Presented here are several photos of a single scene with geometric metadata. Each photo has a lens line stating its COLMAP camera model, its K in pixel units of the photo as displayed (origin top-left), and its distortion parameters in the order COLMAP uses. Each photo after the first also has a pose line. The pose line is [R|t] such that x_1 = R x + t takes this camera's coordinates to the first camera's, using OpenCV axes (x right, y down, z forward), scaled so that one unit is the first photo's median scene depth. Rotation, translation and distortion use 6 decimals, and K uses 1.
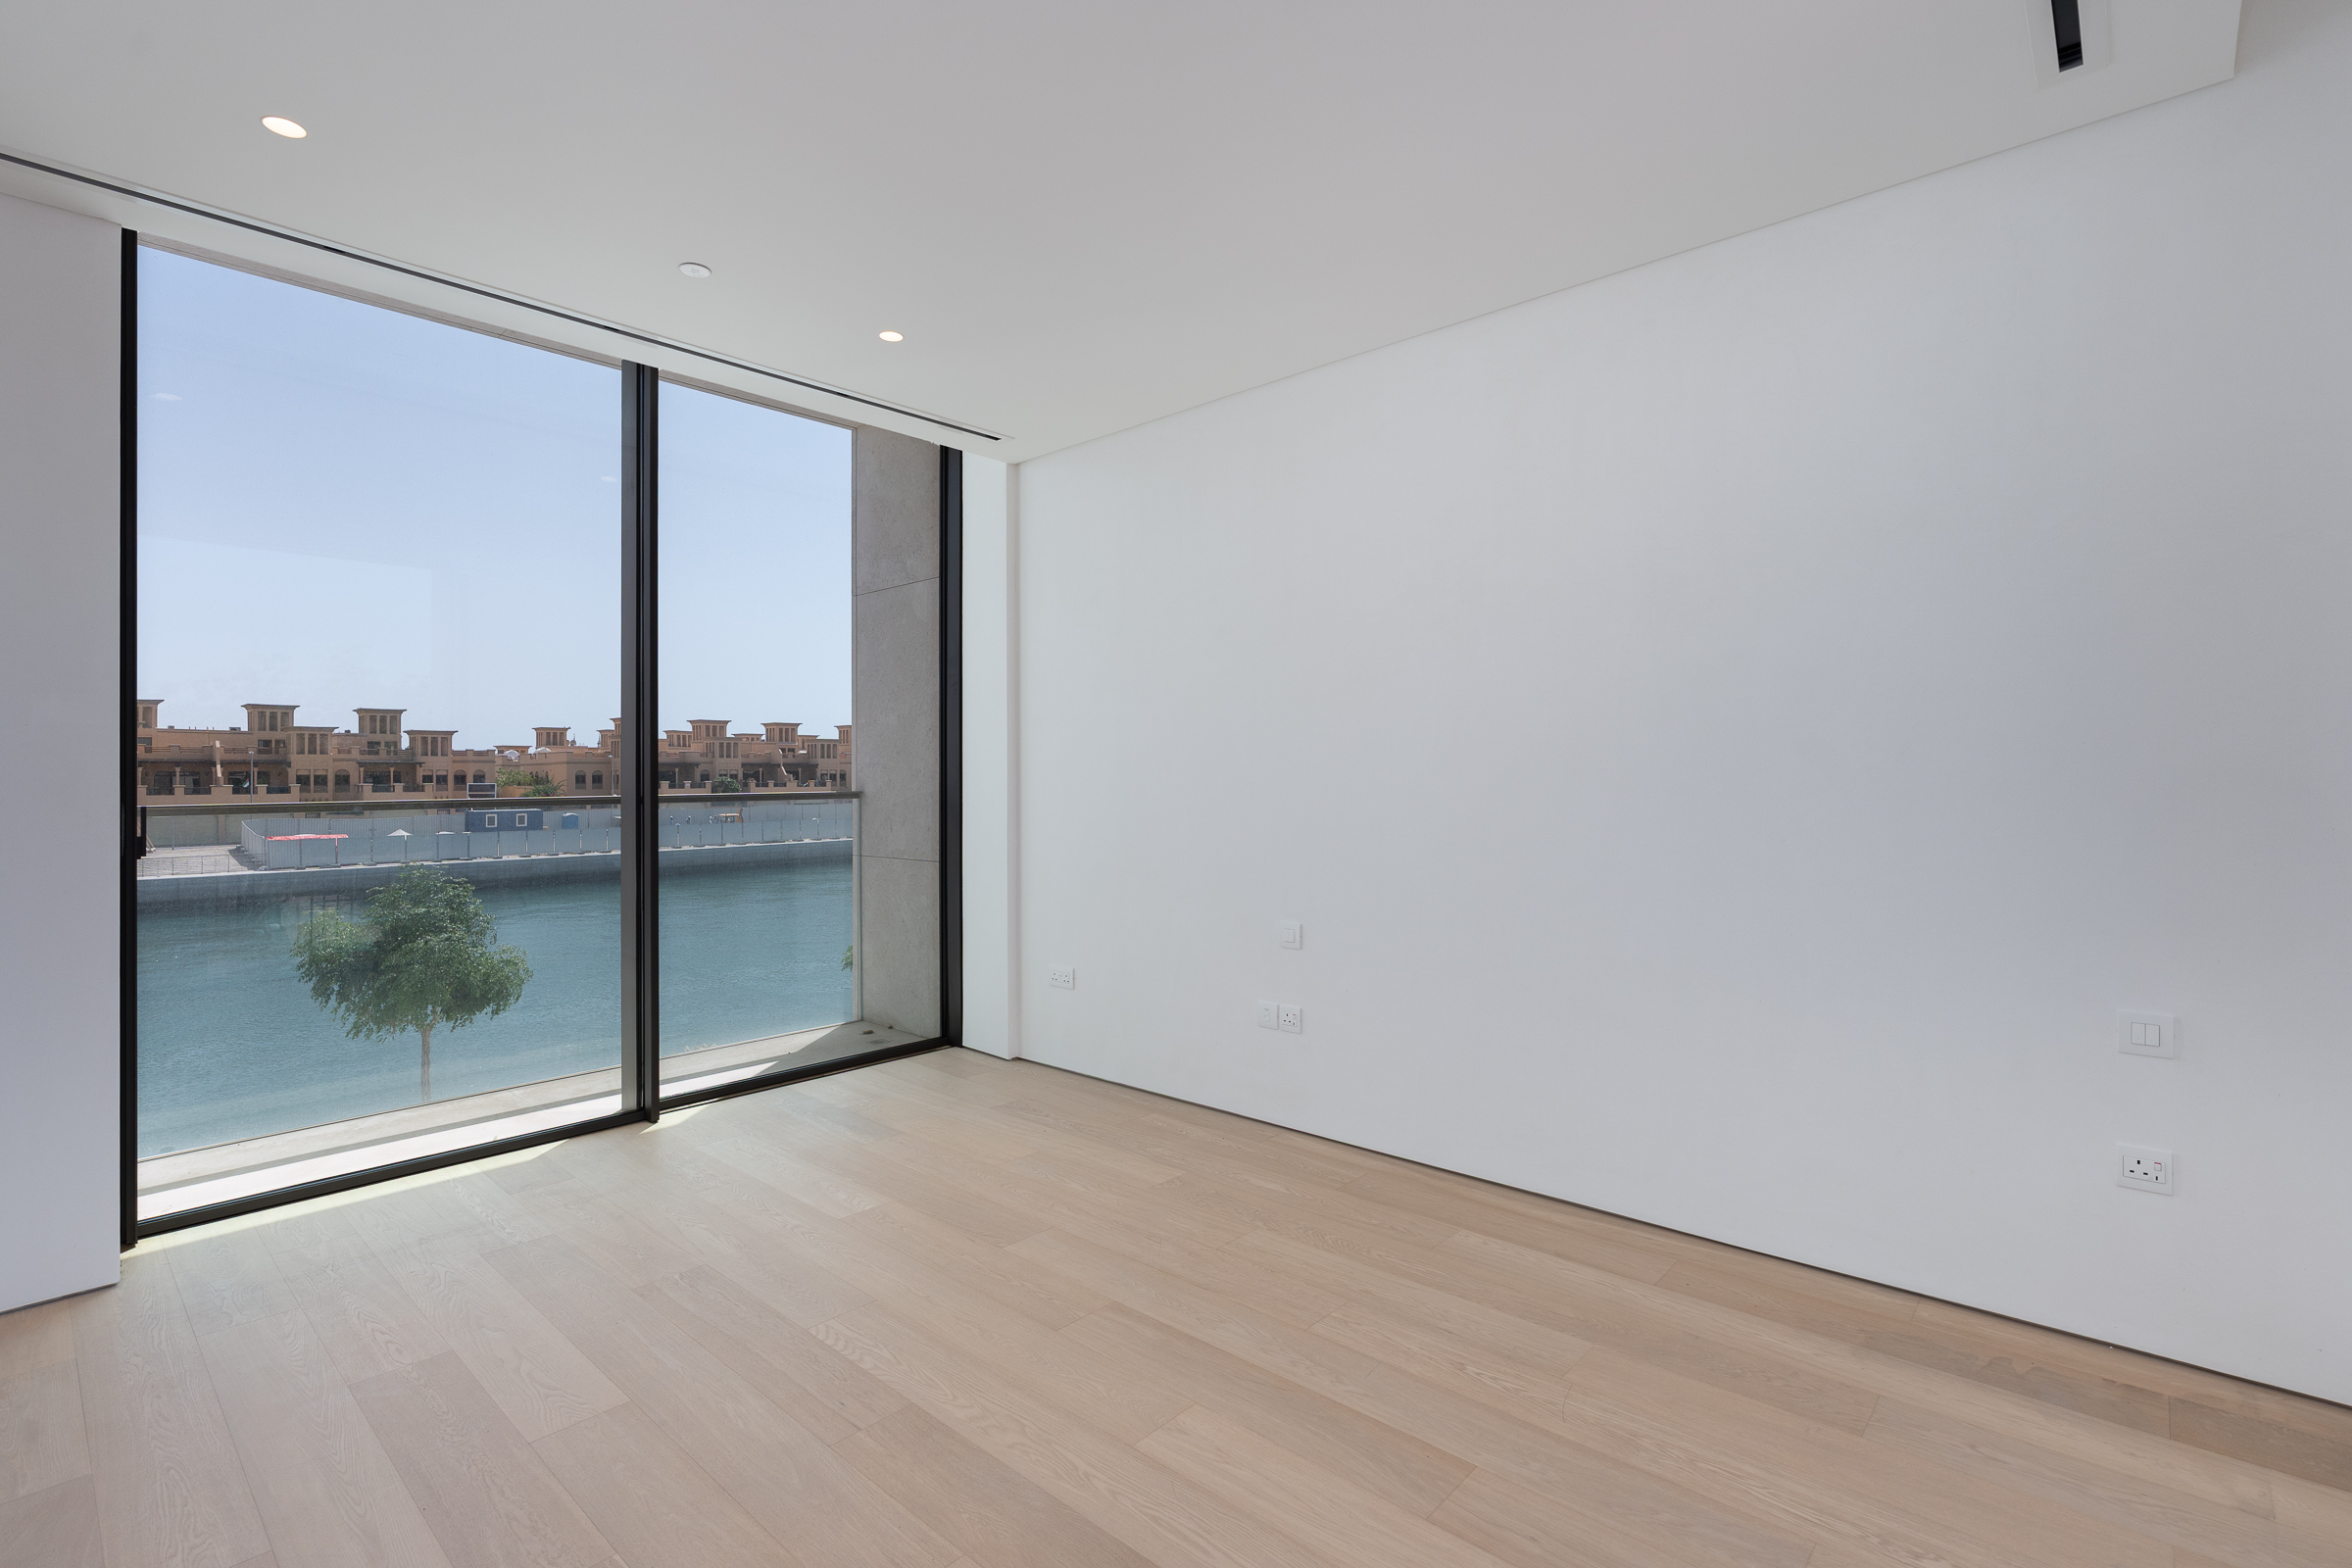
lens RADIAL K [[1082.0, 0, 1187.6], [0, 1082.0, 770.9], [0, 0, 1]] dist [-0.012840, 0.004828]
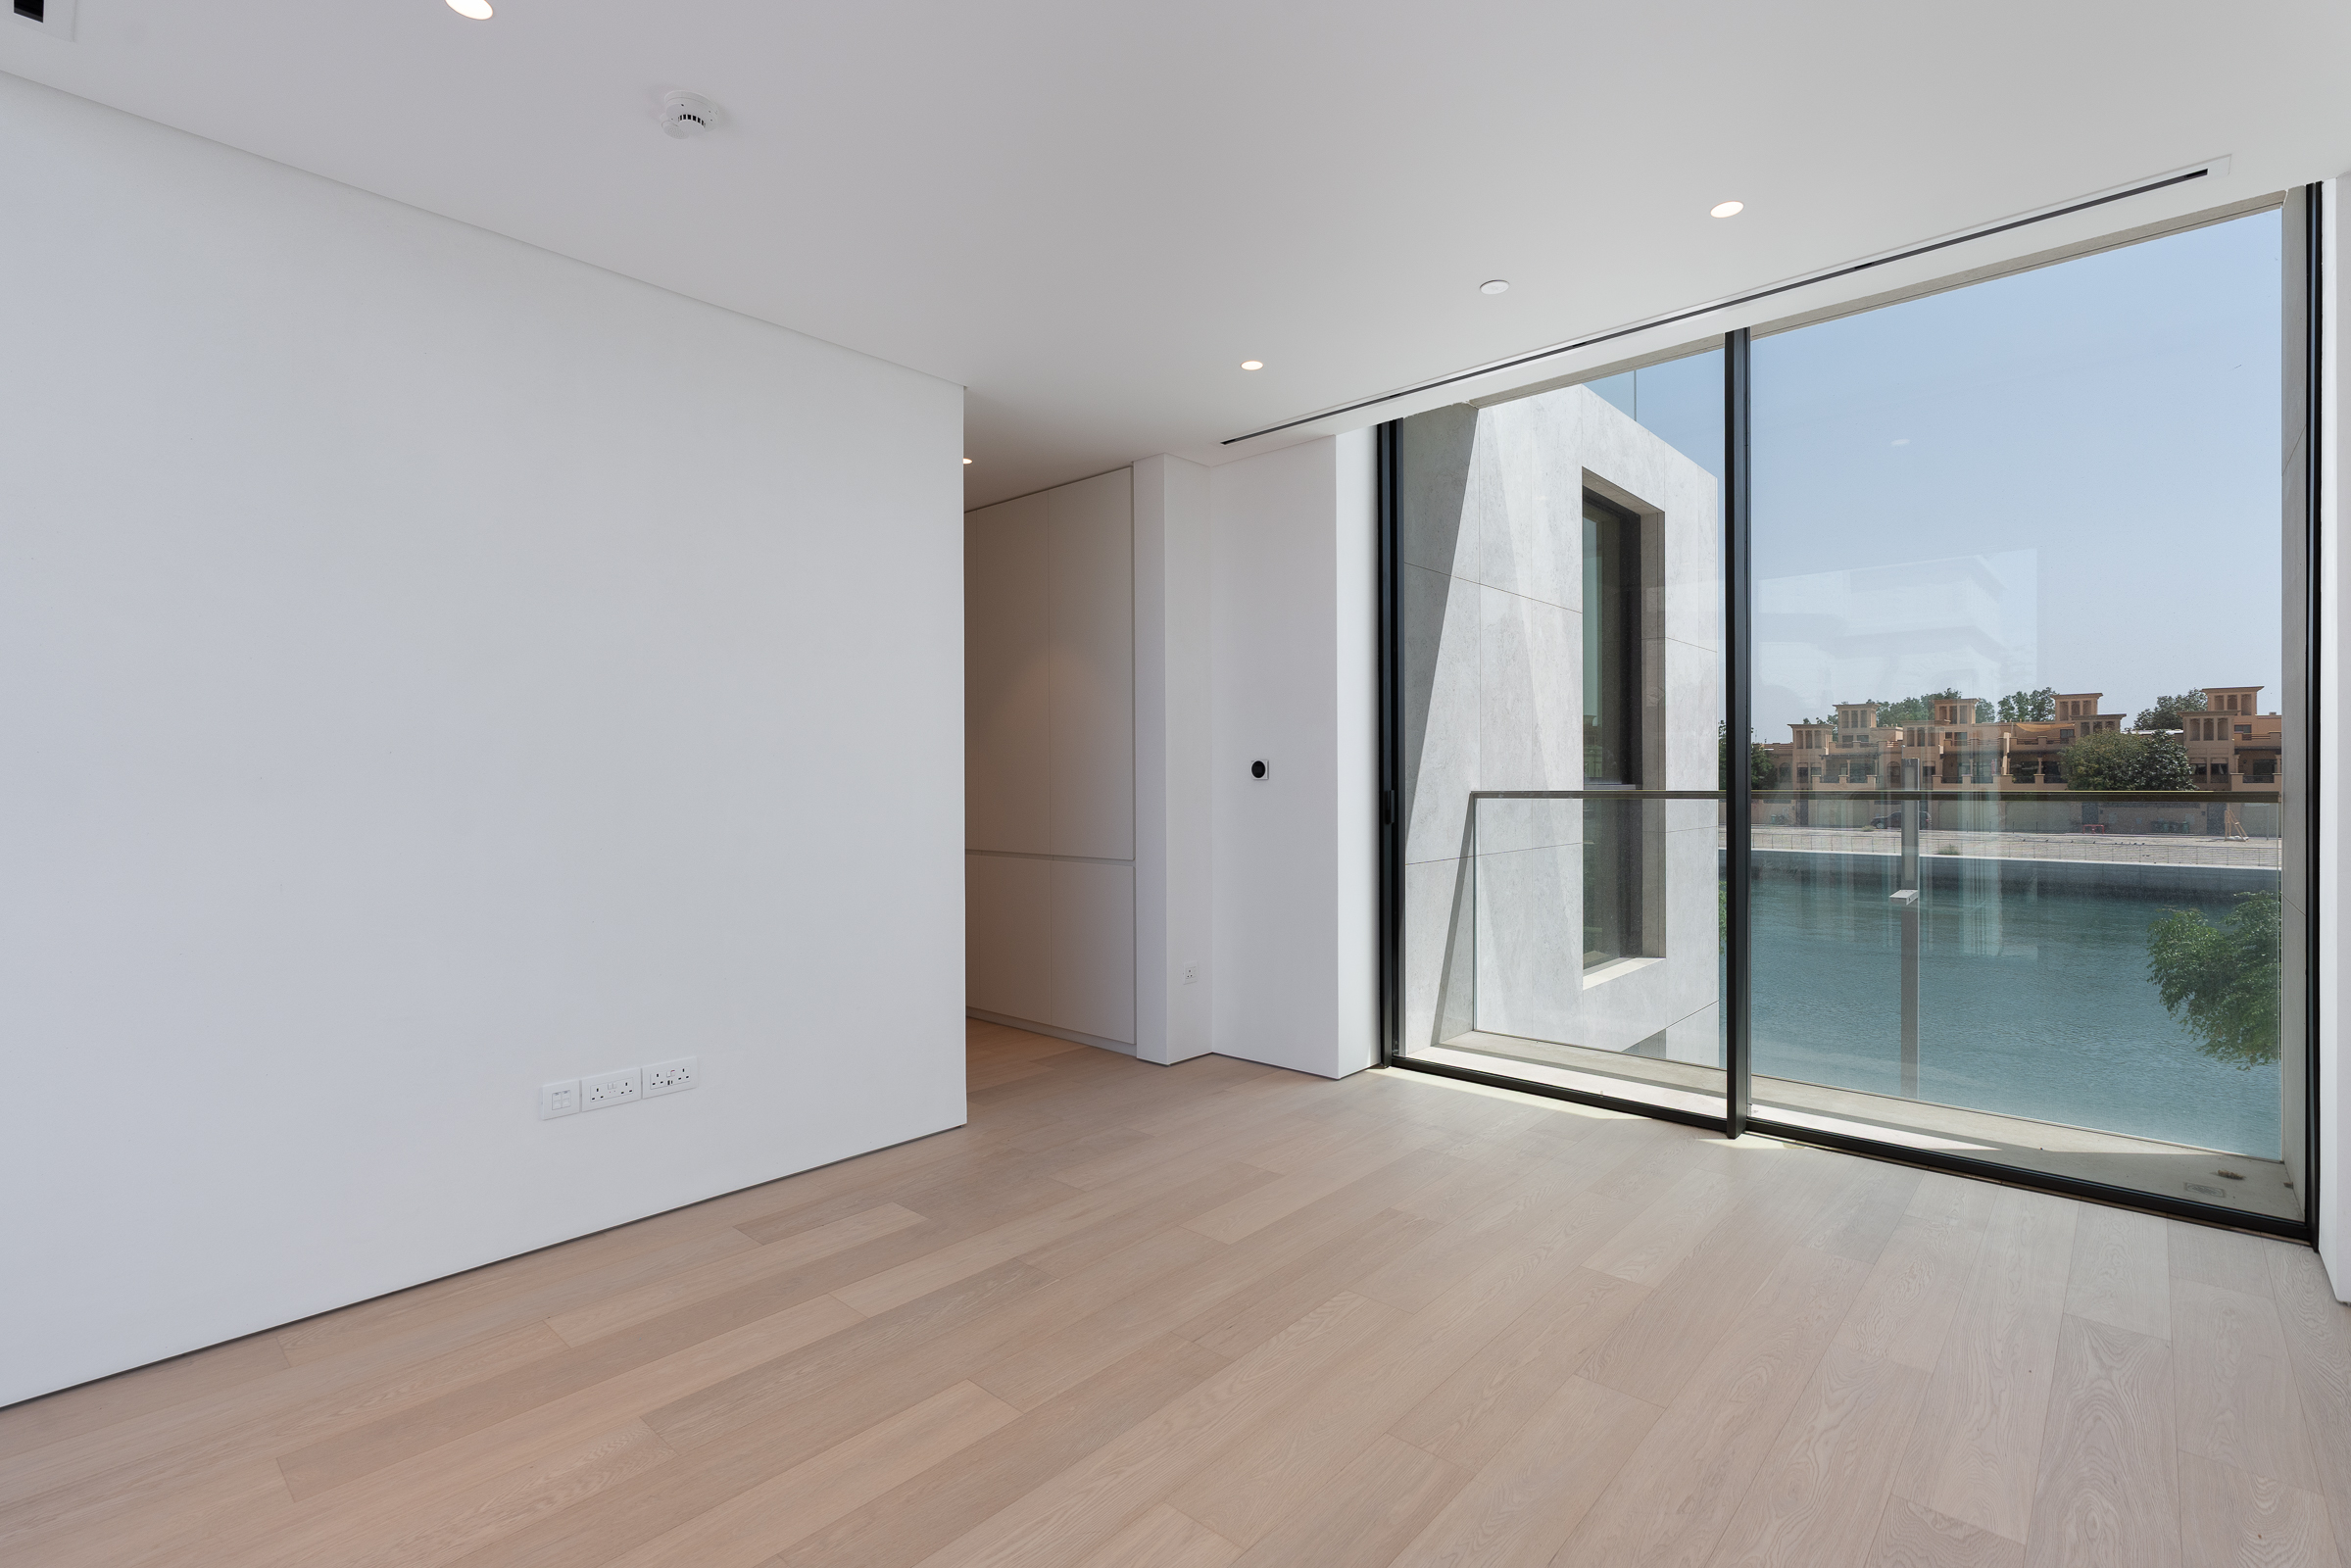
lens RADIAL K [[1081.5, 0, 1166.4], [0, 1081.5, 778.0], [0, 0, 1]] dist [-0.012840, 0.004828]
pose [[-0.017455, 0.008376, -0.999813, 0.442789], [0.010005, 0.999916, 0.008202, -0.000316], [0.999798, -0.009860, -0.017538, 0.523374]]
